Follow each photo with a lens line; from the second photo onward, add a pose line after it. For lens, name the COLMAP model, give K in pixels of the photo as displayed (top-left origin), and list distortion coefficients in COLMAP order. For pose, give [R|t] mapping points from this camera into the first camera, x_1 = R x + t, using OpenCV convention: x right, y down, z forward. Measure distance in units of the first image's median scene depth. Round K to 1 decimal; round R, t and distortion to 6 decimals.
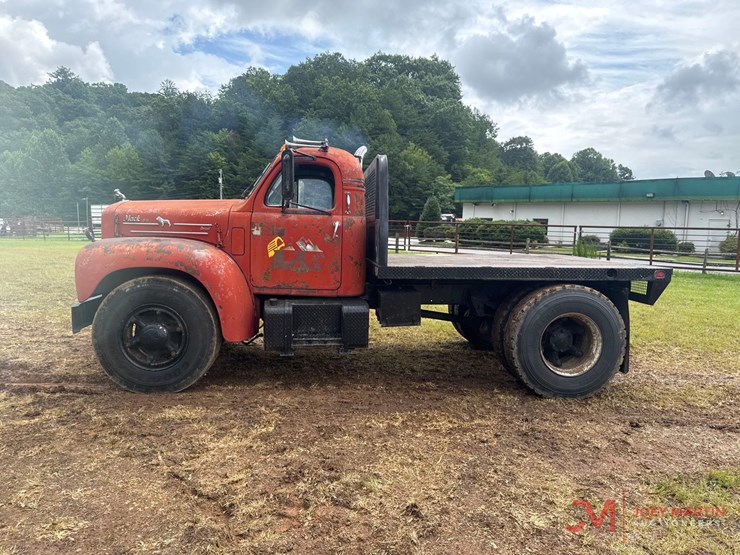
lens RADIAL K [[534.7, 0, 367.3], [0, 534.7, 273.5], [0, 0, 1]] dist [0.046863, -0.057961]
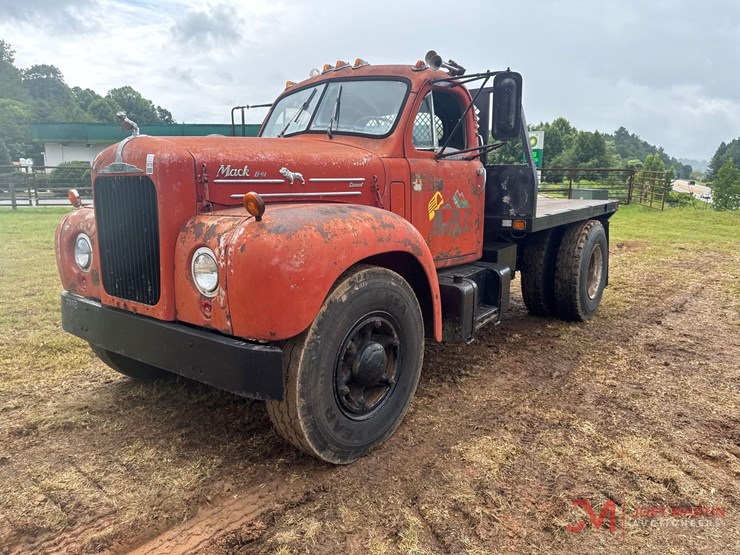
lens RADIAL K [[534.7, 0, 361.5], [0, 534.7, 275.2], [0, 0, 1]] dist [0.046863, -0.057961]
pose [[0.682239, -0.162791, 0.712776, -0.111219], [0.085720, 0.985983, 0.143141, -0.009812], [-0.726087, -0.036557, 0.686630, 0.079072]]
